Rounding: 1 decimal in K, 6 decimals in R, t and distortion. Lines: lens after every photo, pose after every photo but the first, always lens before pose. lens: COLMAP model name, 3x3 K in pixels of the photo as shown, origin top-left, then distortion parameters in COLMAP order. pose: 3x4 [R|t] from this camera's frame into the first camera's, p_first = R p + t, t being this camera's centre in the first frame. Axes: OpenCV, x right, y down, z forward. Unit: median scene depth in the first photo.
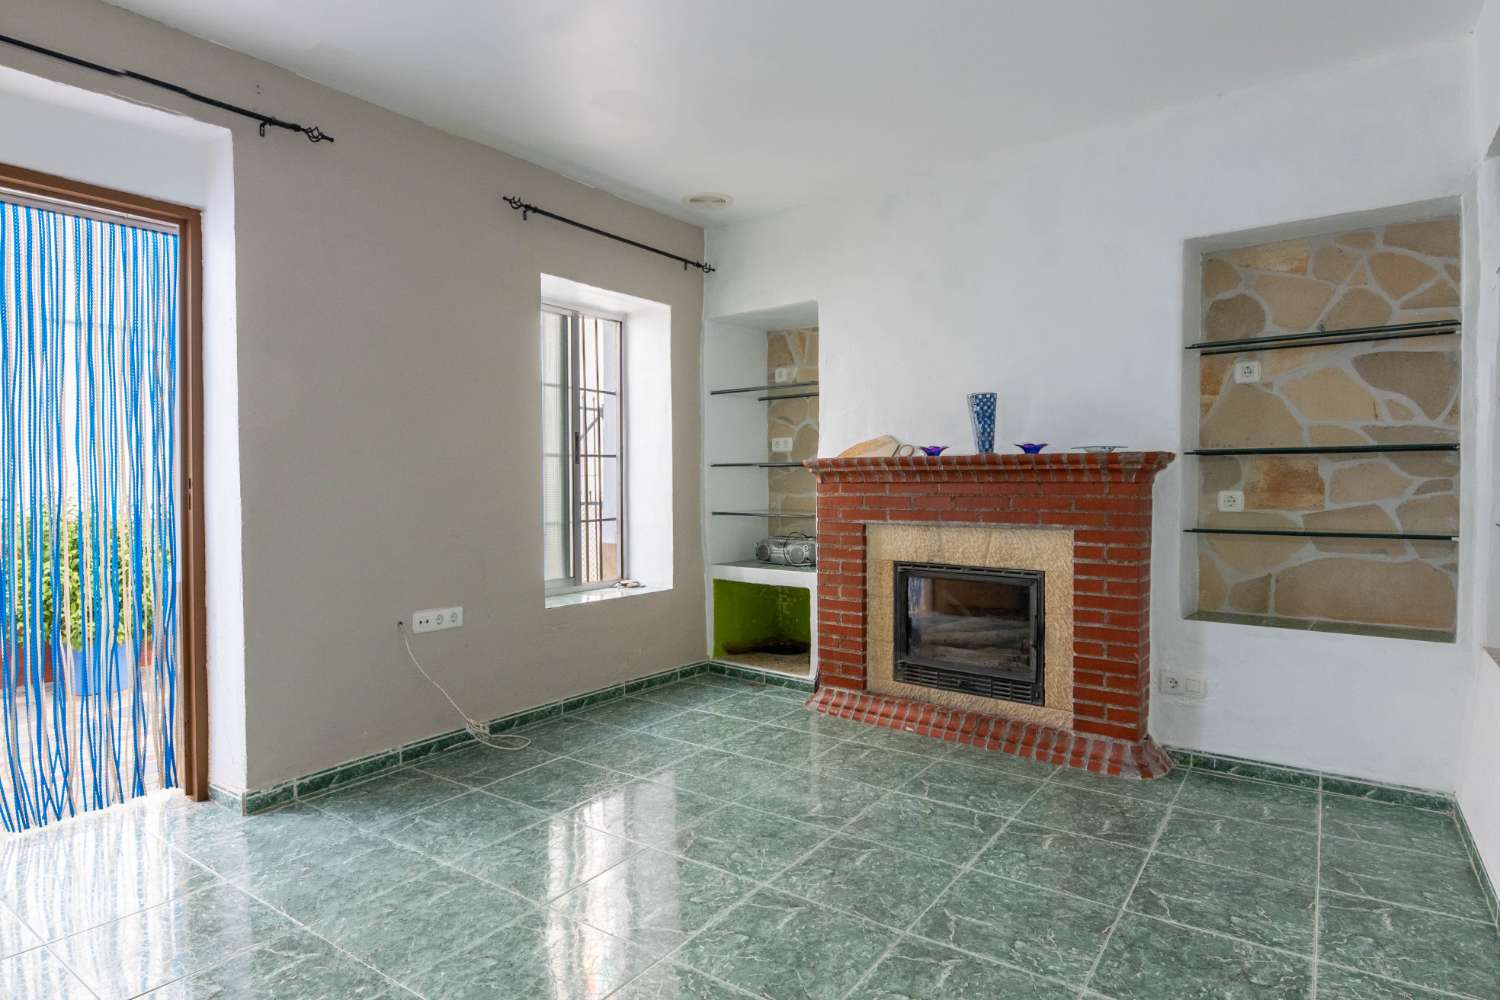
lens RADIAL K [[805.5, 0, 749.8], [0, 805.5, 503.7], [0, 0, 1]] dist [-0.007564, -0.010534]
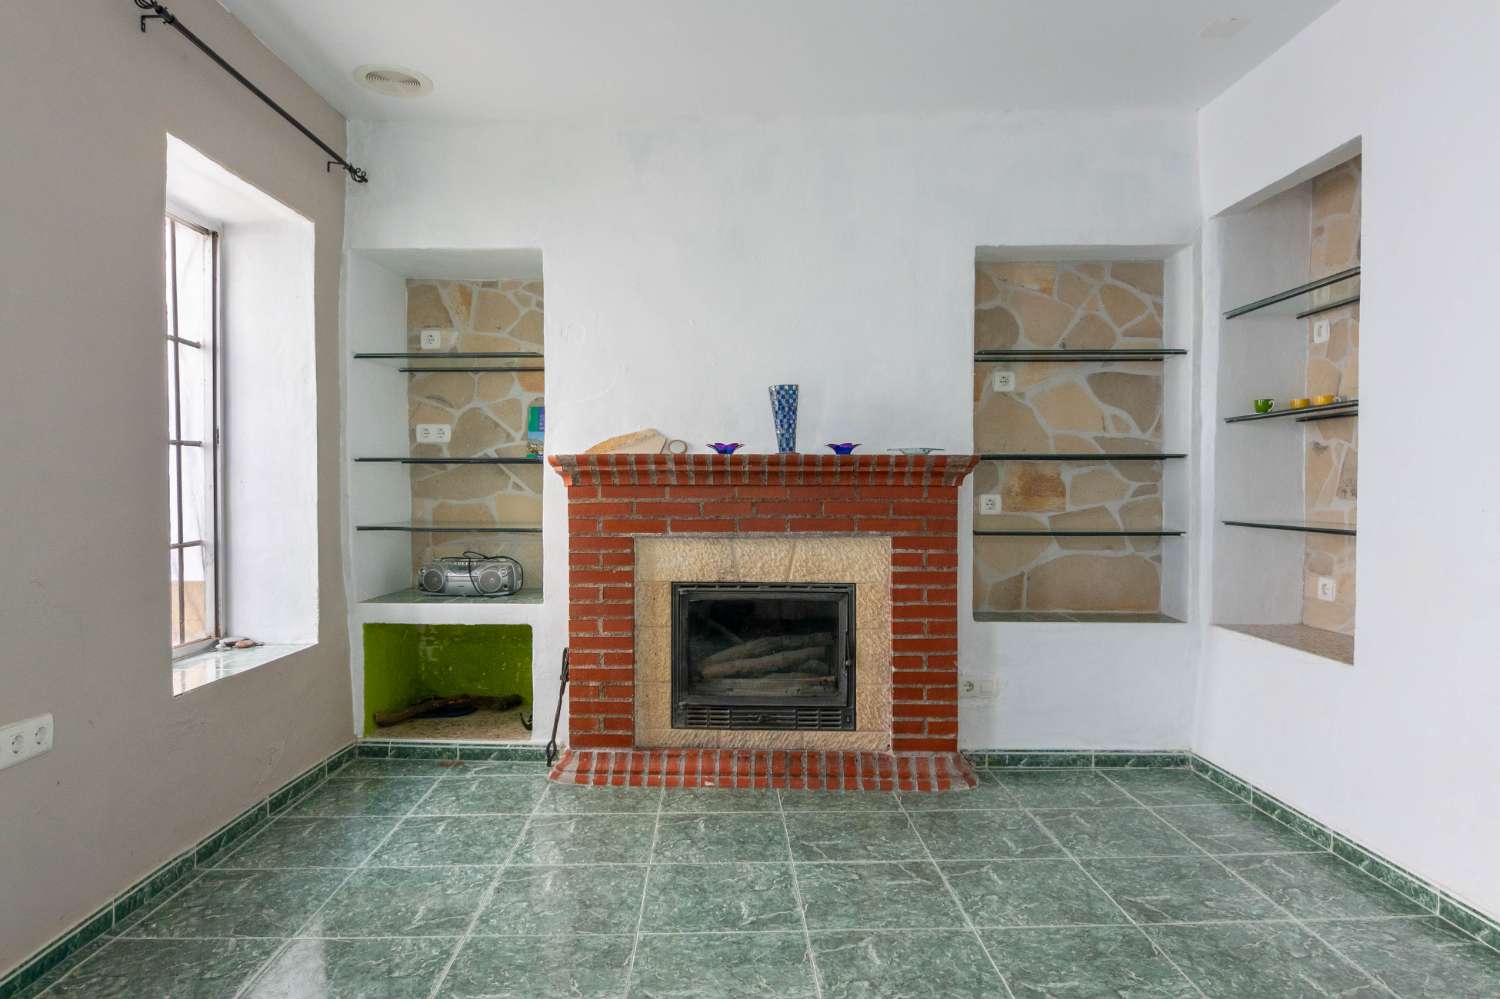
lens RADIAL K [[911.4, 0, 750.0], [0, 911.4, 499.5], [0, 0, 1]] dist [-0.010410, 0.000272]
pose [[0.800621, -0.006887, 0.599131, -0.356445], [0.012647, 0.999905, -0.005405, -0.007097], [-0.599037, 0.011905, 0.800633, 0.243219]]
